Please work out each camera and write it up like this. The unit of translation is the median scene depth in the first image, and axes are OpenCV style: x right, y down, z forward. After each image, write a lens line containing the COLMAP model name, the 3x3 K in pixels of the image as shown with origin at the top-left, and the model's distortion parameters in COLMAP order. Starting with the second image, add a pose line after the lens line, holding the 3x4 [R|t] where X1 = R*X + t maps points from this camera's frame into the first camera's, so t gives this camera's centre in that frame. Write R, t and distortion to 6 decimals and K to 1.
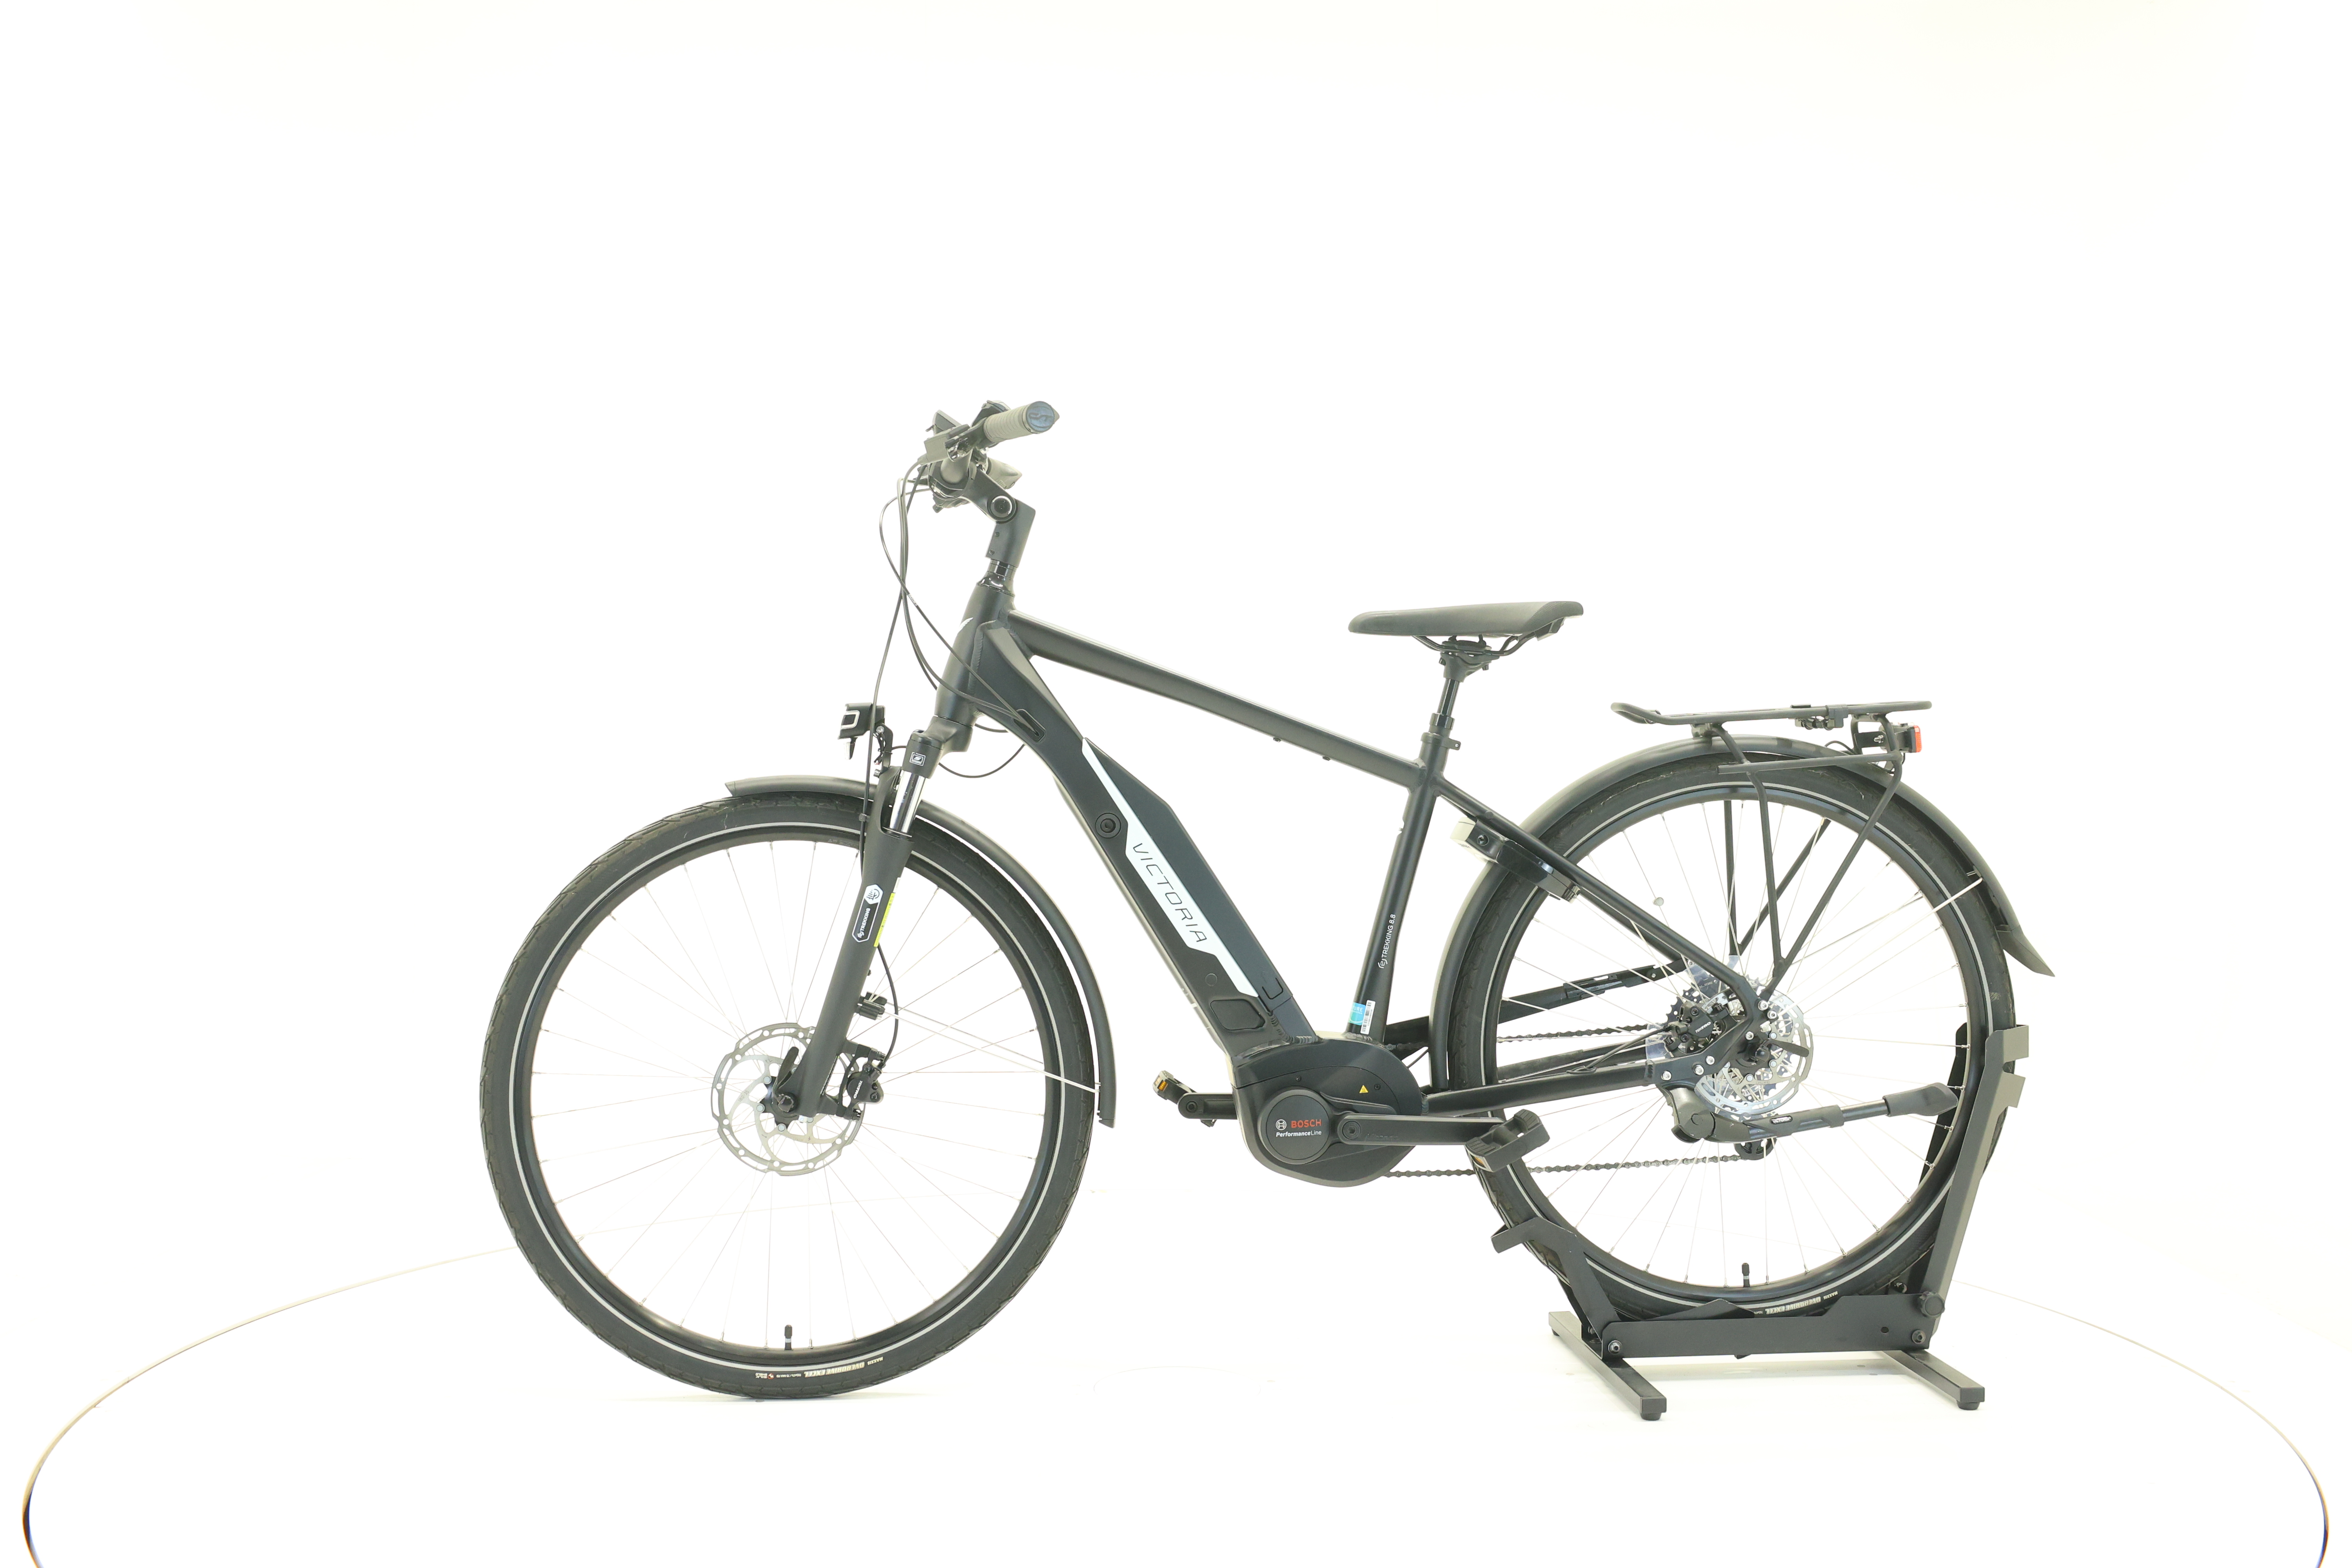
lens RADIAL K [[2480.6, 0, 1176.0], [0, 2480.6, 784.0], [0, 0, 1]] dist [-0.004496, 0.008221]
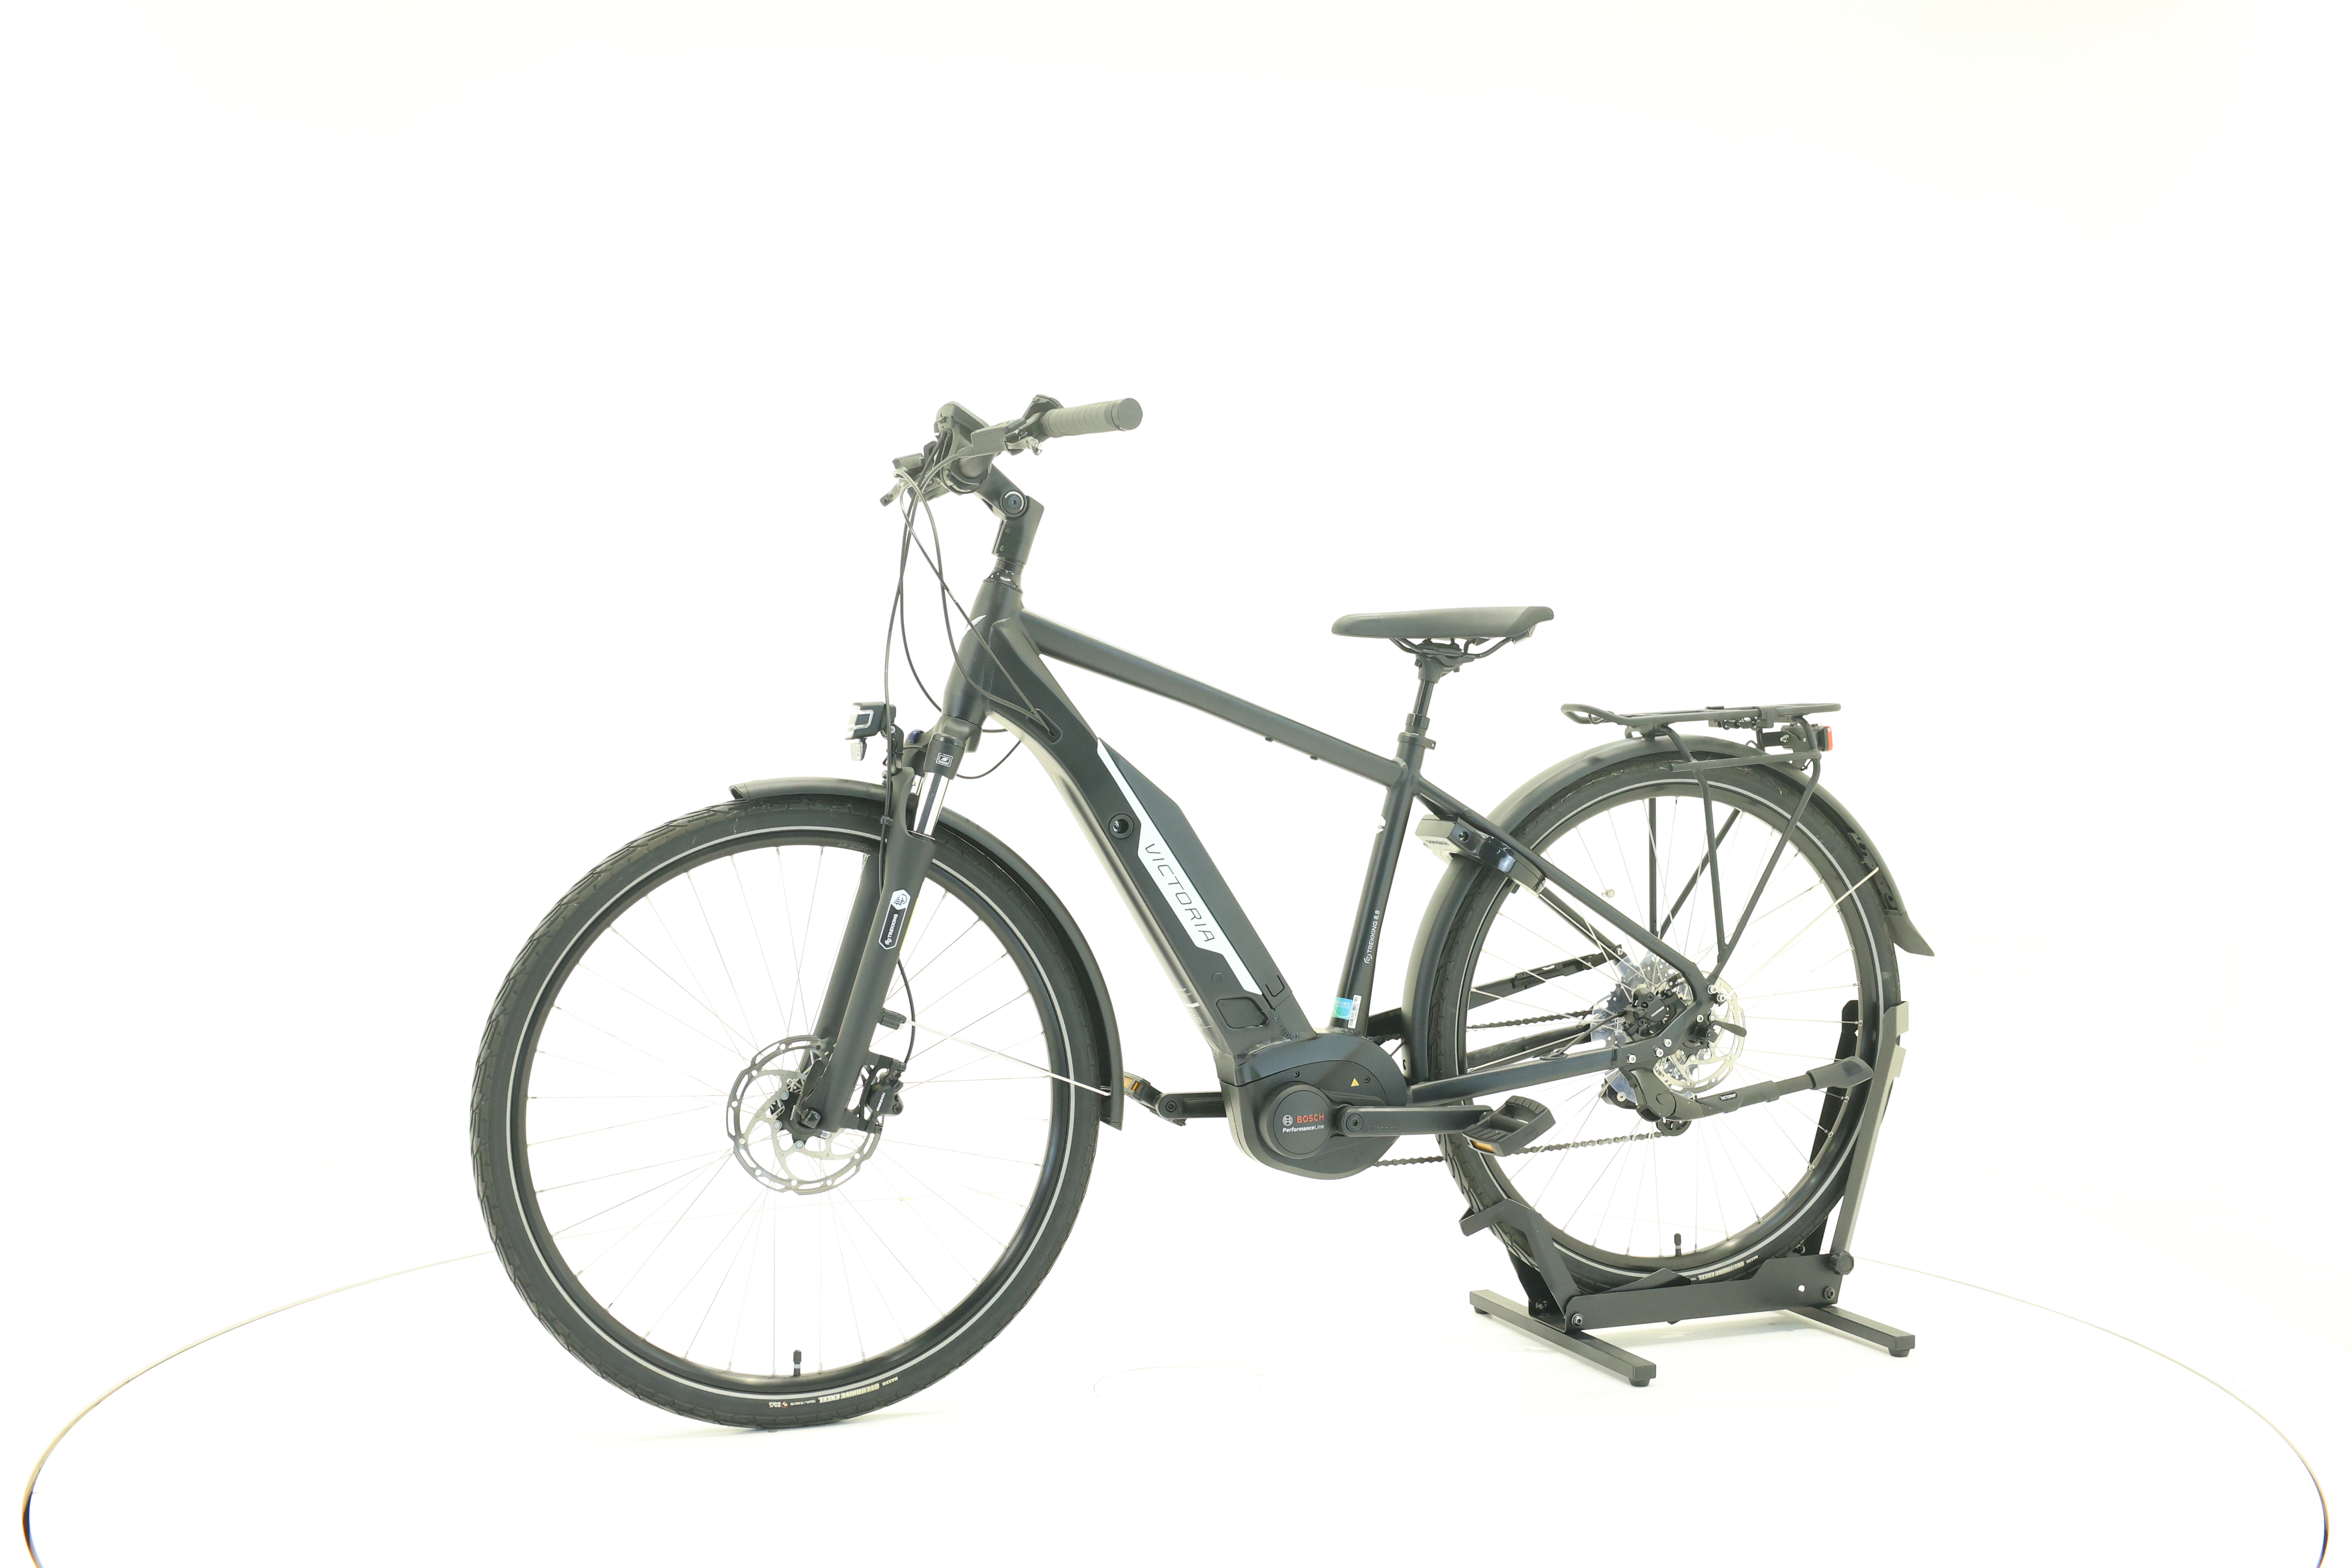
lens RADIAL K [[2480.6, 0, 1176.0], [0, 2480.6, 784.0], [0, 0, 1]] dist [-0.004496, 0.008221]
pose [[0.964956, -0.005566, 0.262354, -0.263204], [0.005161, 0.999984, 0.002231, -0.002247], [-0.262362, -0.000799, 0.964969, 0.035544]]
